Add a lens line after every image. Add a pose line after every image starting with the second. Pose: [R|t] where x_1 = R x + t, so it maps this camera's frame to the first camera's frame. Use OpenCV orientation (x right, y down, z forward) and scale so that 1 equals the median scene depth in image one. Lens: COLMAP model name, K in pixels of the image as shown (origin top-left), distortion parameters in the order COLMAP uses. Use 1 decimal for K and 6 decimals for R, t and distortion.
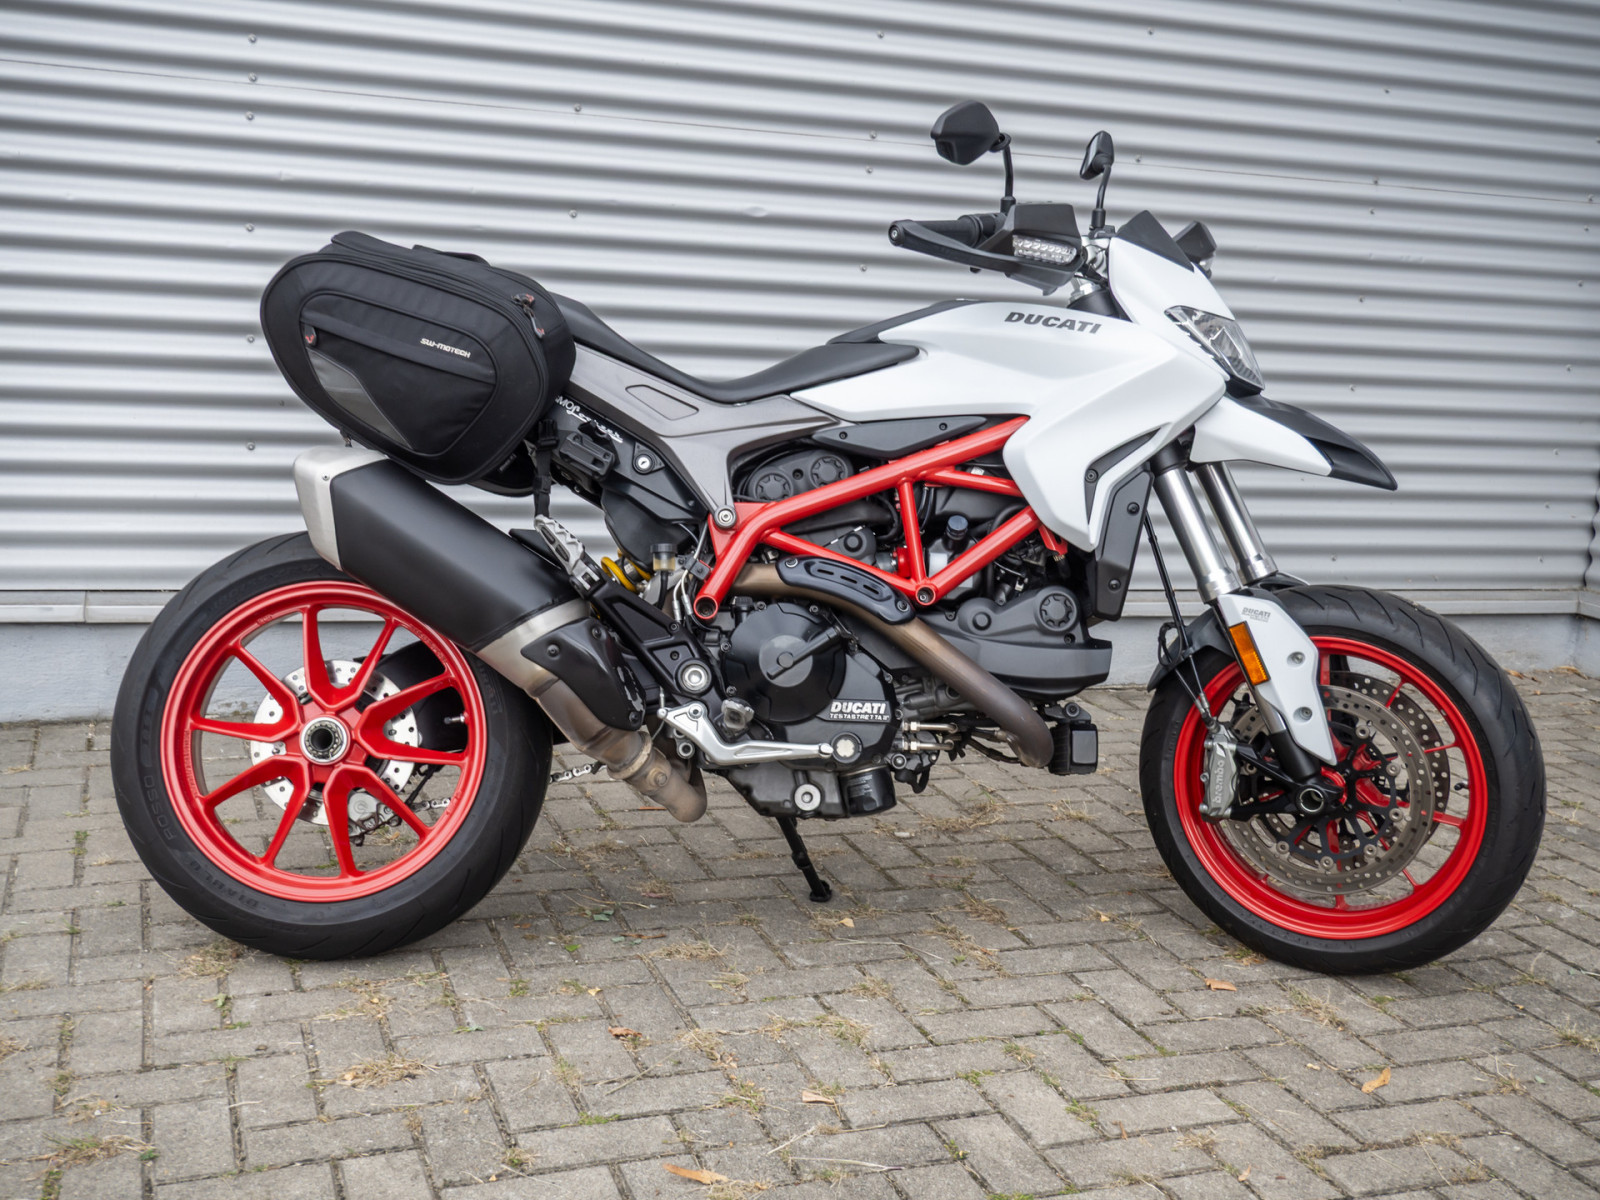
lens RADIAL K [[1651.6, 0, 799.8], [0, 1651.6, 595.5], [0, 0, 1]] dist [0.095828, 0.000000]
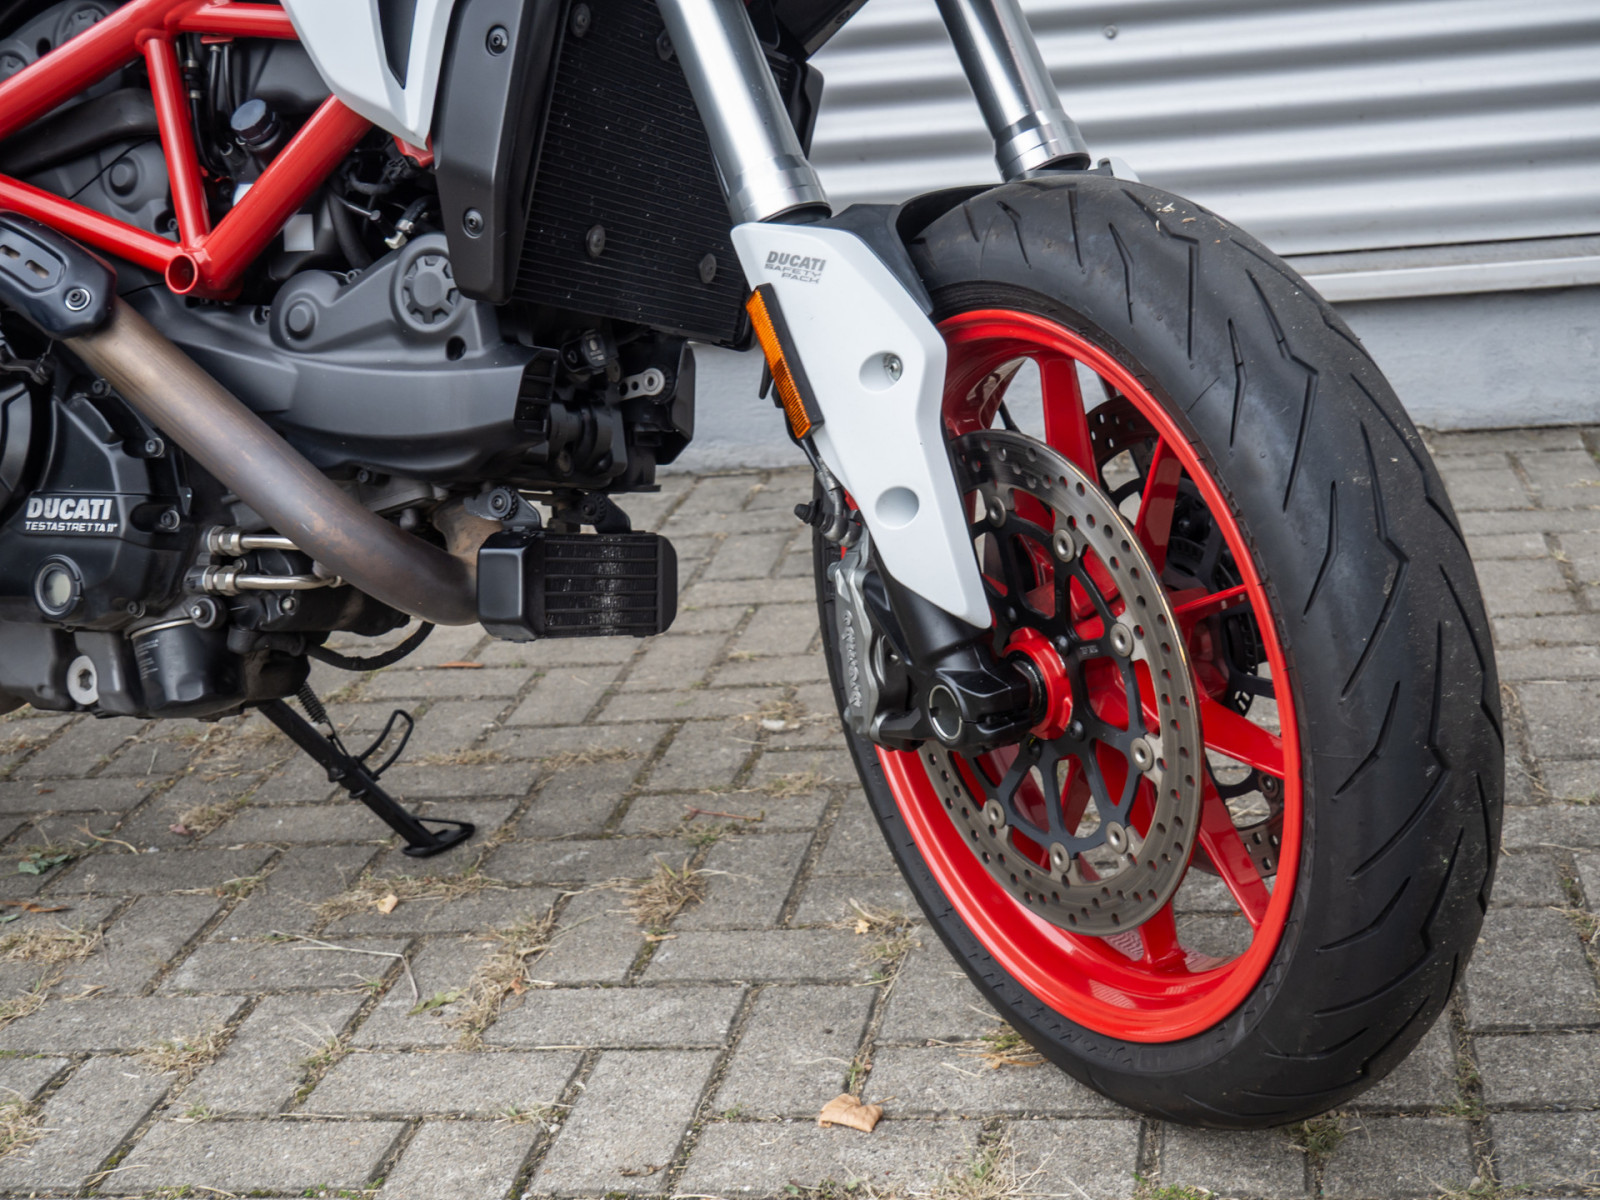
lens RADIAL K [[2149.8, 0, 798.5], [0, 2149.8, 600.2], [0, 0, 1]] dist [0.085706, 0.000000]
pose [[0.859334, 0.007400, -0.511361, 0.547404], [0.056885, 0.992308, 0.109954, 0.034481], [0.508241, -0.123576, 0.852303, 0.530197]]
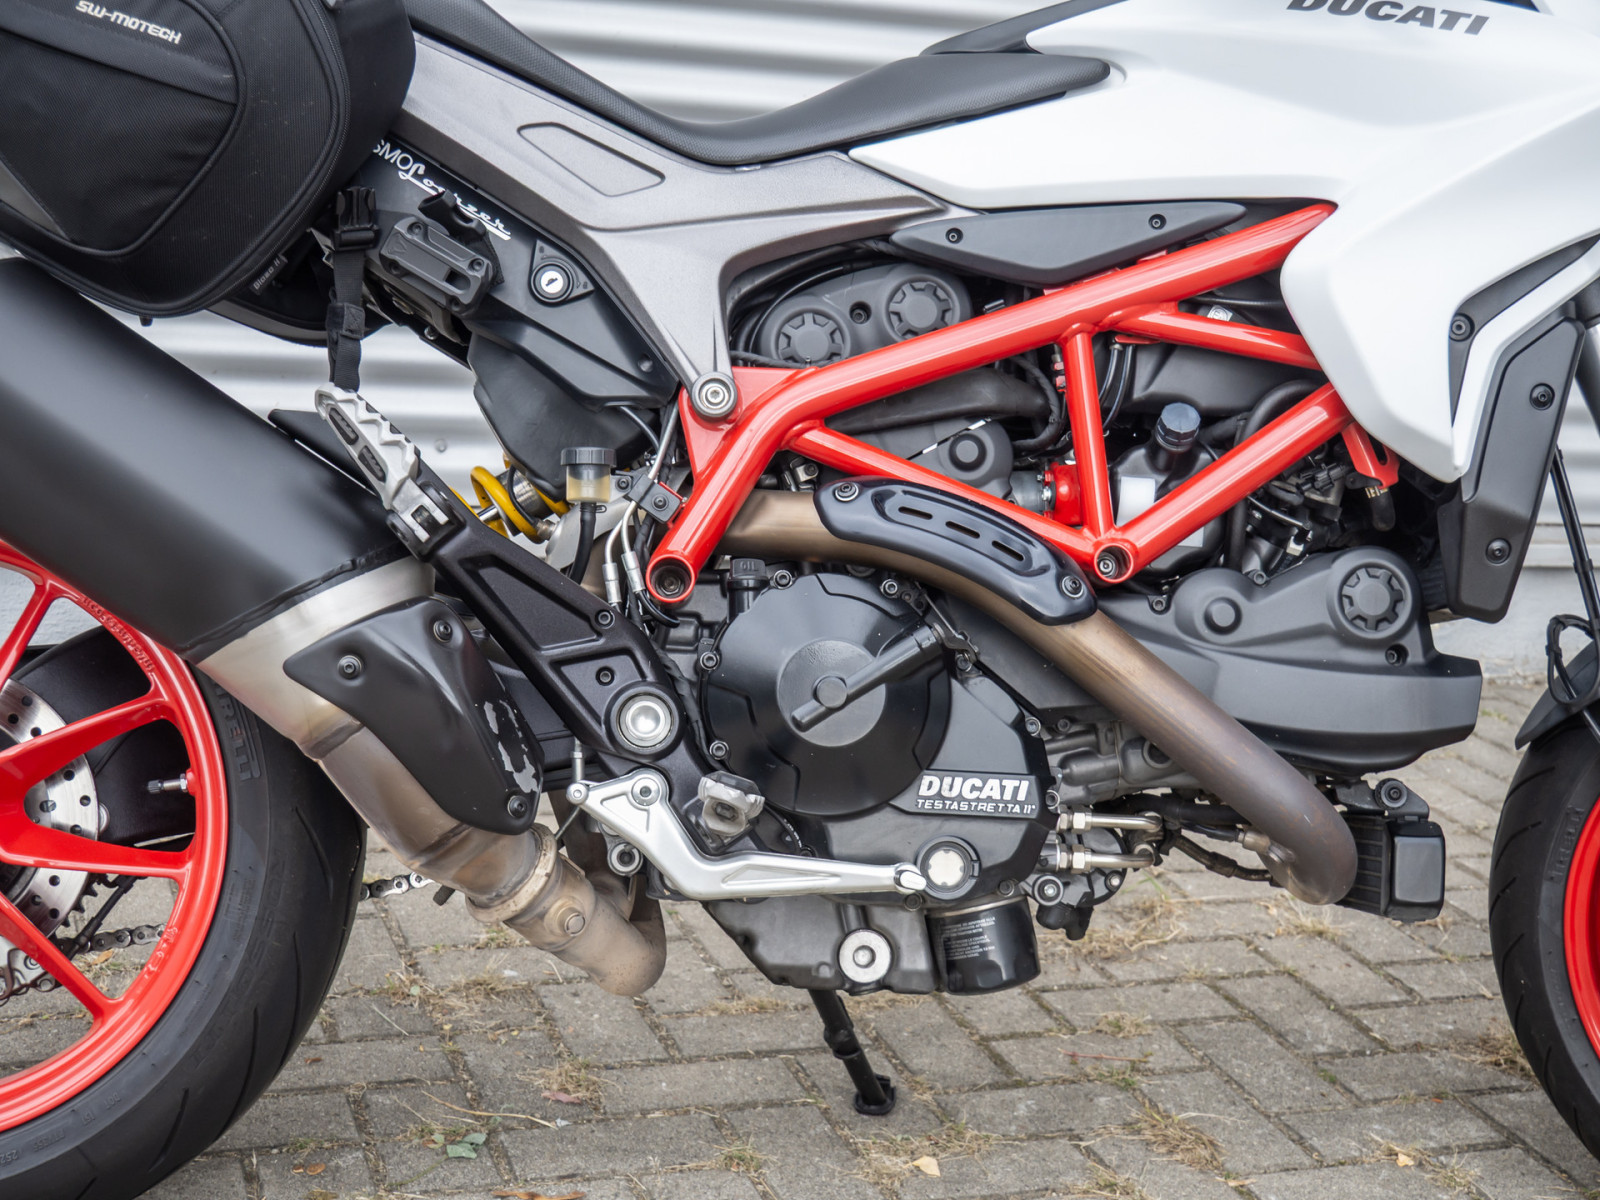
lens RADIAL K [[2149.8, 0, 801.9], [0, 2149.8, 596.4], [0, 0, 1]] dist [0.085706, 0.000000]
pose [[0.999733, 0.023127, -0.000143, -0.016916], [-0.023092, 0.998536, 0.048913, -0.019289], [0.001274, -0.048897, 0.998803, 0.347607]]
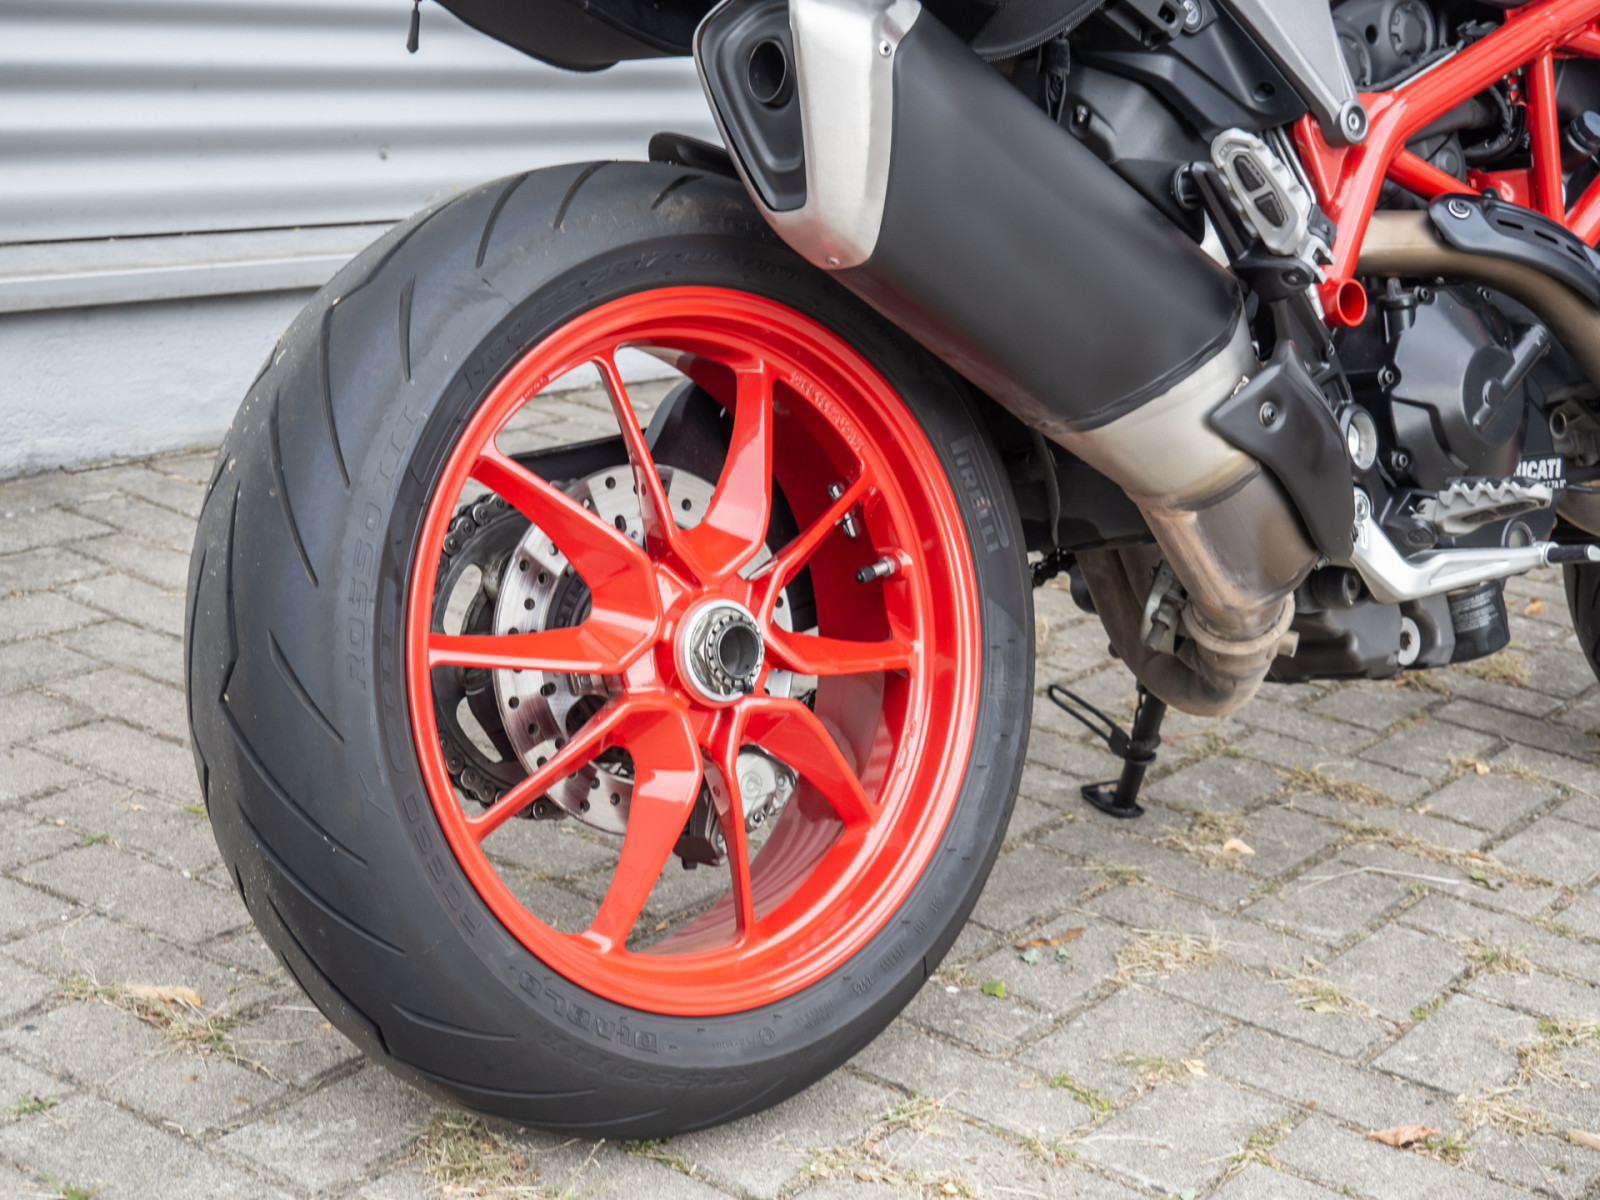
lens RADIAL K [[2693.6, 0, 799.8], [0, 2693.6, 601.4], [0, 0, 1]] dist [-0.070245, 0.000000]
pose [[0.799817, -0.120377, 0.588050, -0.672695], [0.020212, 0.984530, 0.174048, -0.048497], [-0.599904, -0.127321, 0.789876, 0.420846]]
